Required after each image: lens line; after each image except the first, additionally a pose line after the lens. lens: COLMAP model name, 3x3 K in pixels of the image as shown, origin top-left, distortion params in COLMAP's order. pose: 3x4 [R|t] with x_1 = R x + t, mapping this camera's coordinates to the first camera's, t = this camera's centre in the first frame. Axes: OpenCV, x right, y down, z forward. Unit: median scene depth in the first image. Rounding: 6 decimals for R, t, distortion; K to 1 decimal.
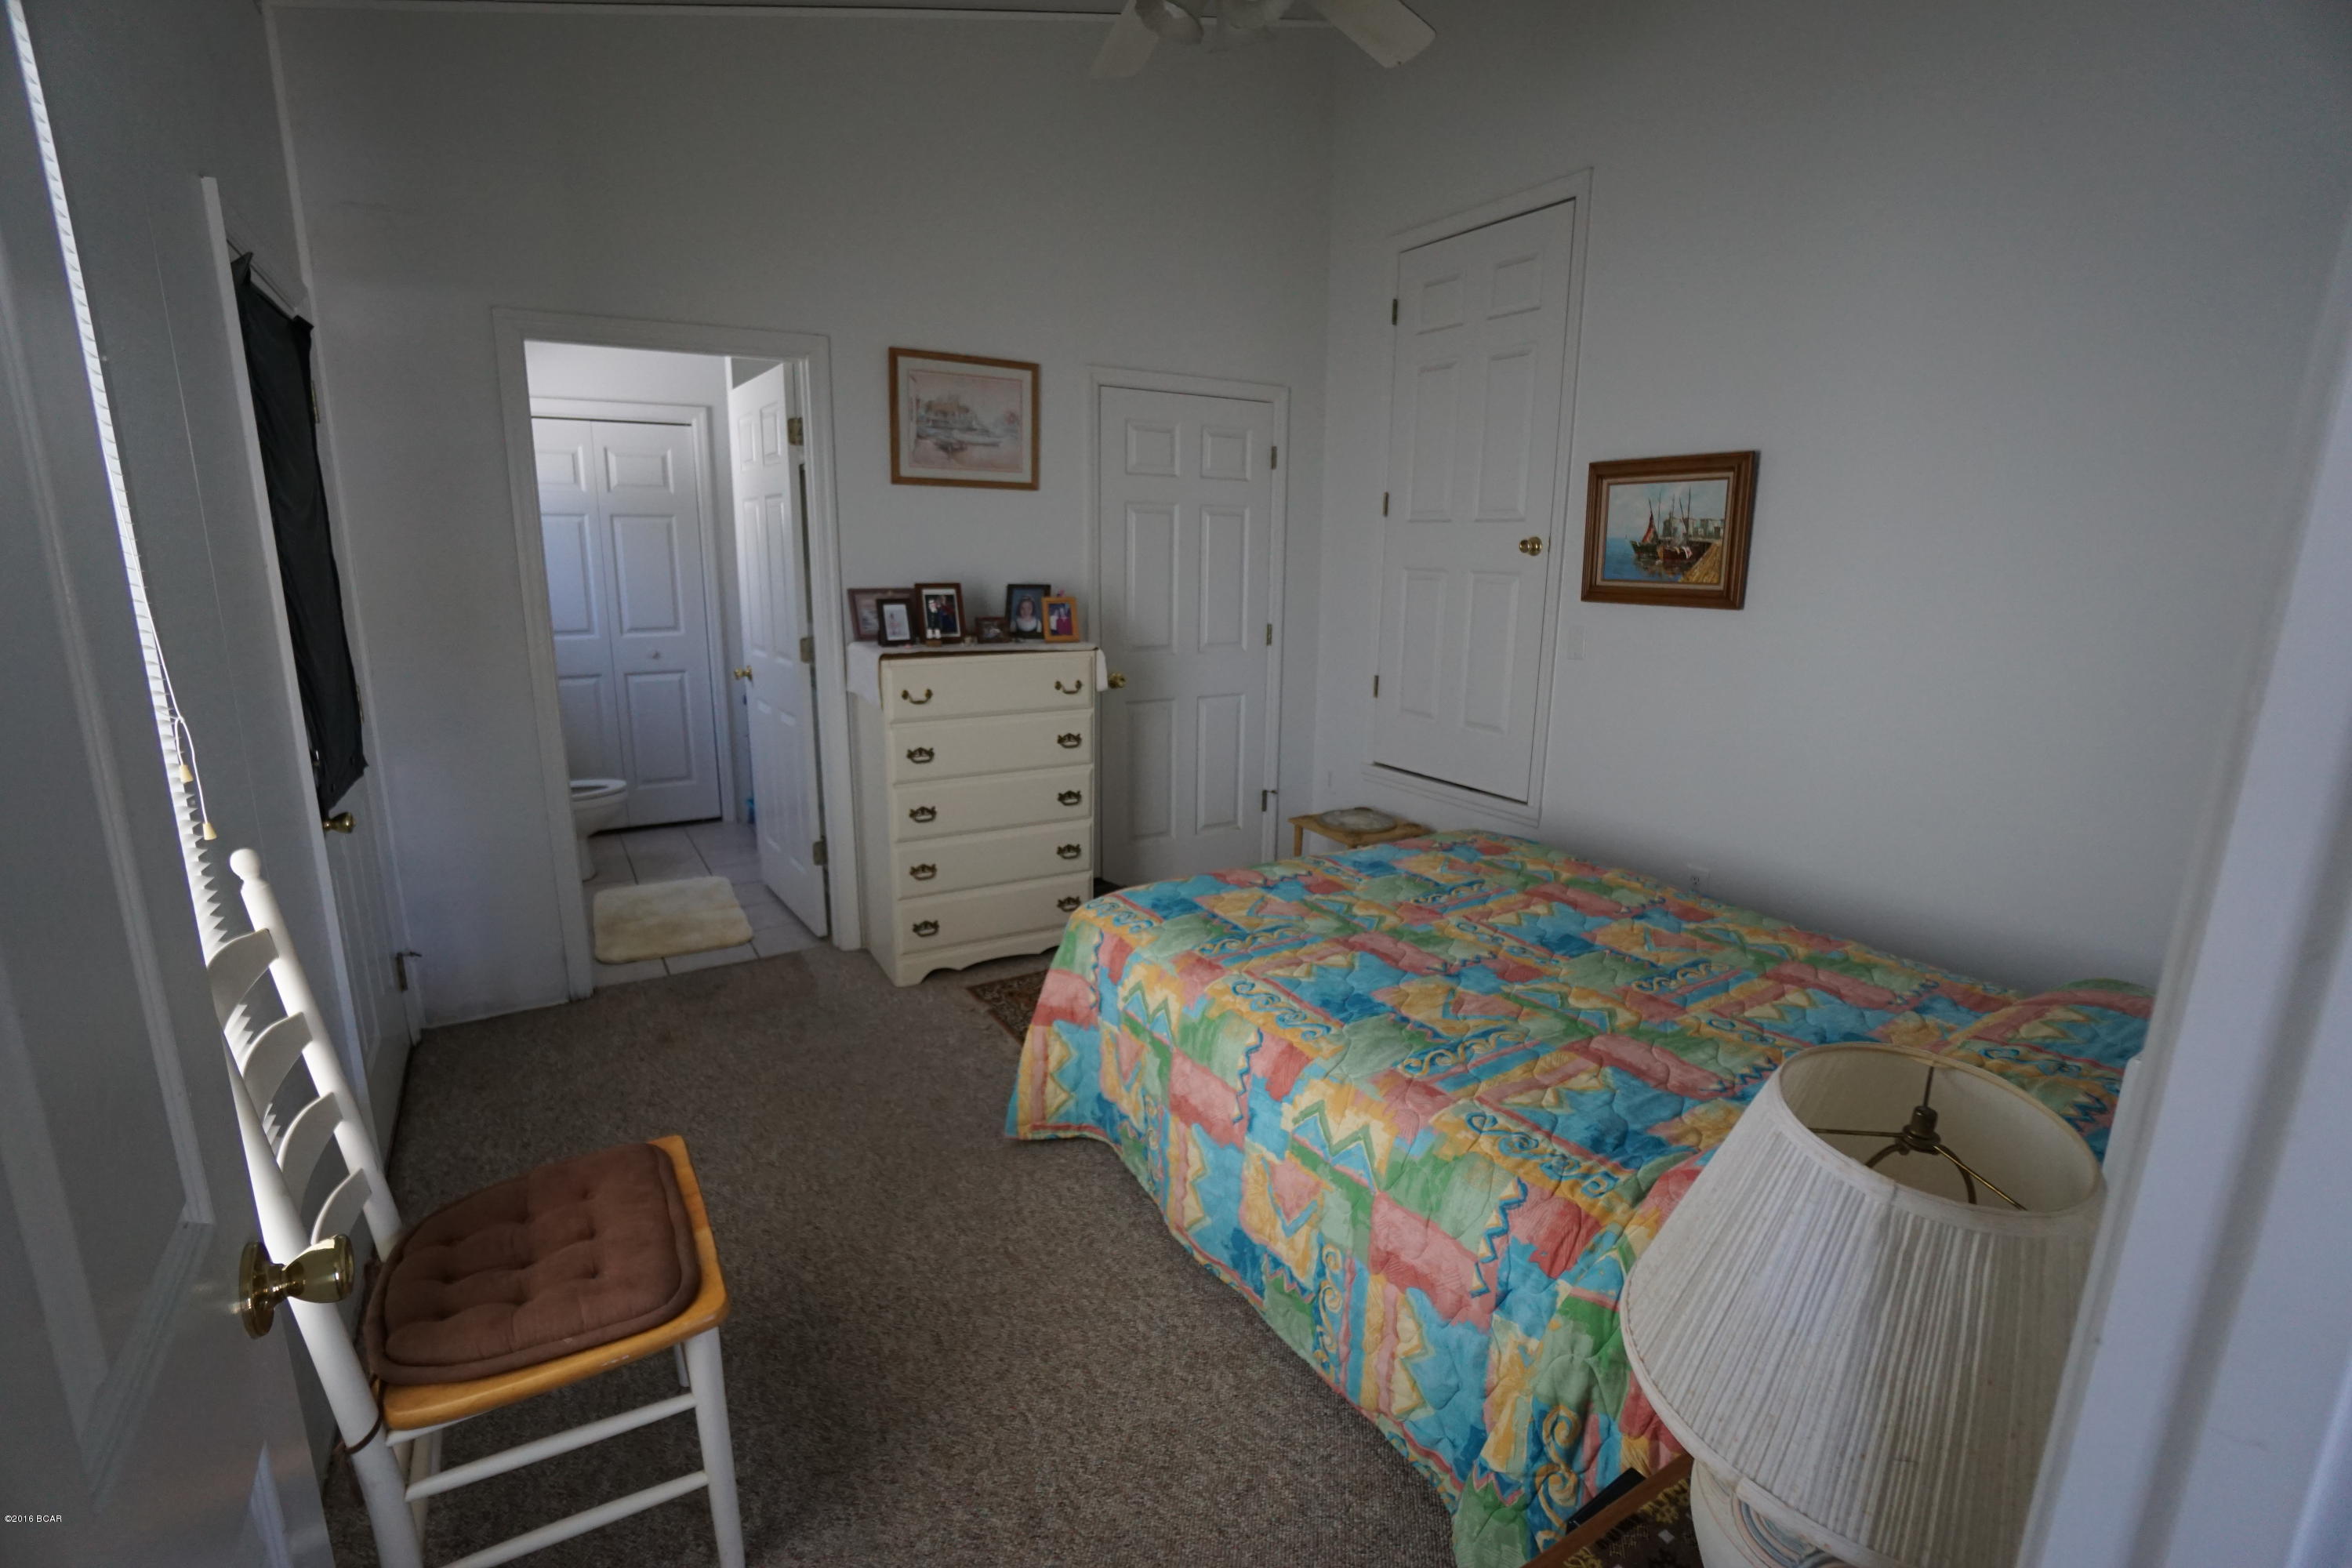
lens RADIAL K [[1036.2, 0, 1167.8], [0, 1036.2, 798.9], [0, 0, 1]] dist [-0.065393, 0.023047]
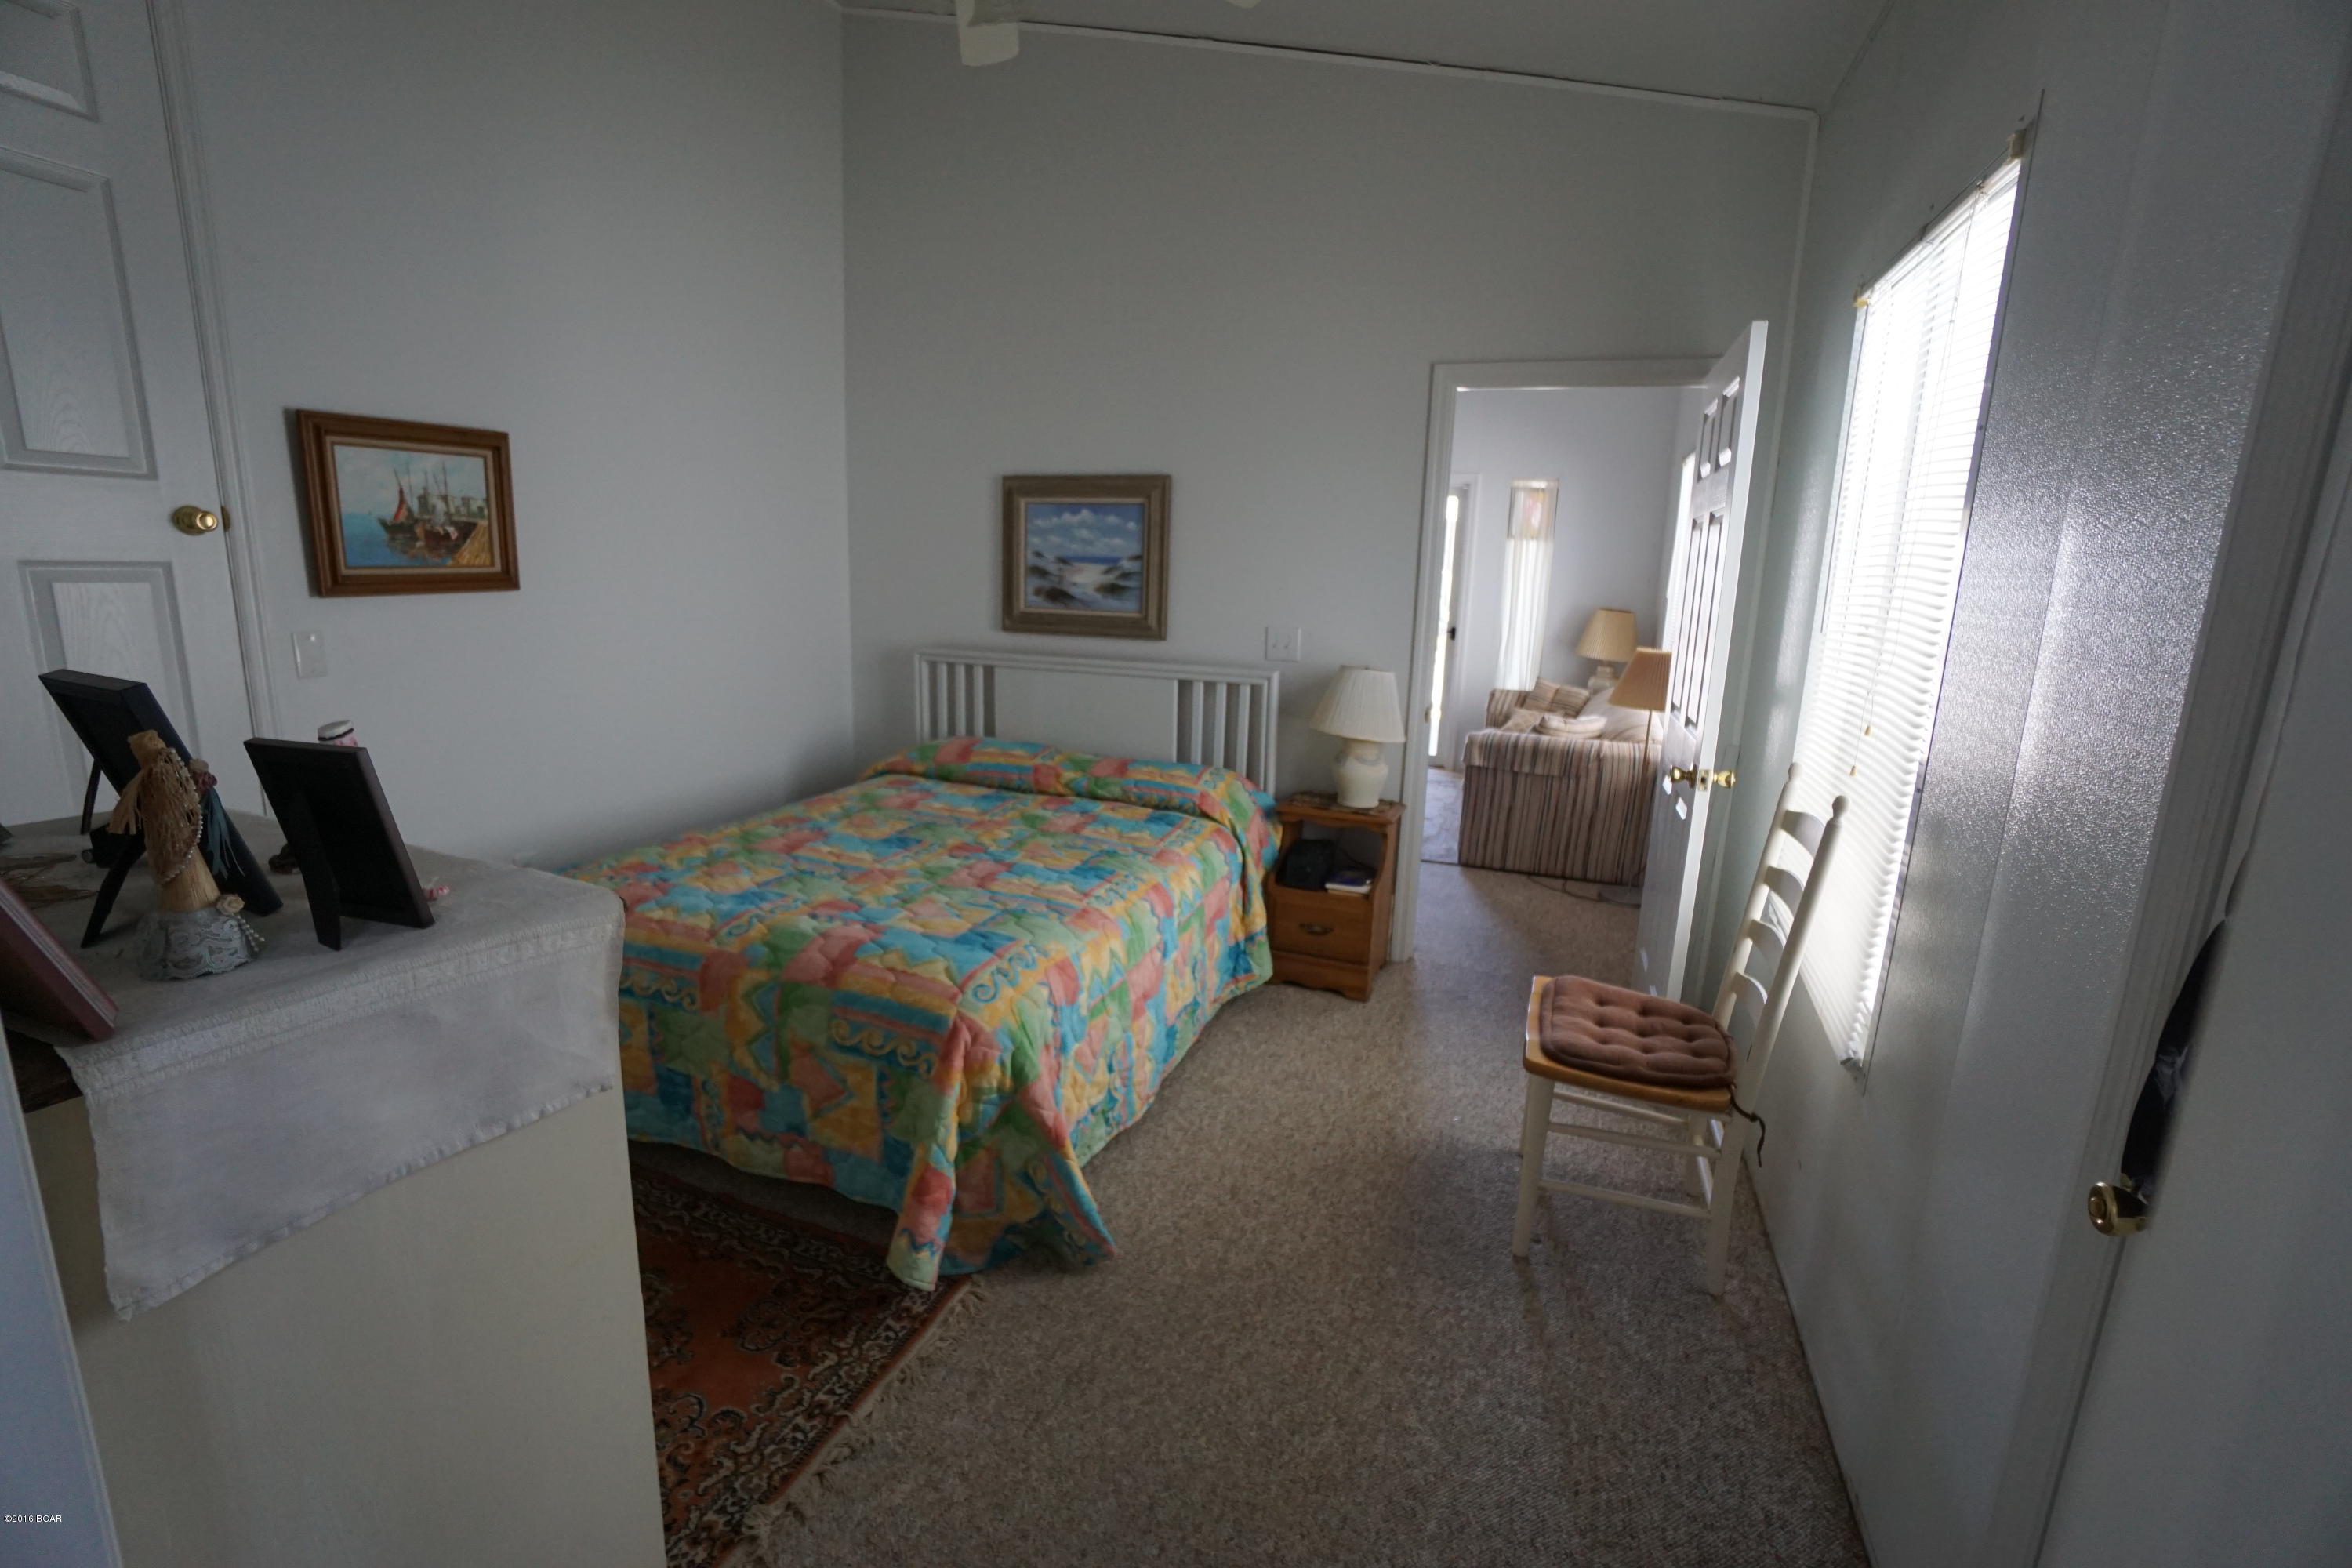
lens RADIAL K [[1036.2, 0, 1154.4], [0, 1036.2, 797.4], [0, 0, 1]] dist [-0.065393, 0.023047]
pose [[-0.596299, -0.210547, 0.774660, -0.624080], [0.153515, 0.917275, 0.367478, -0.263740], [-0.787947, 0.338048, -0.514648, 1.065071]]
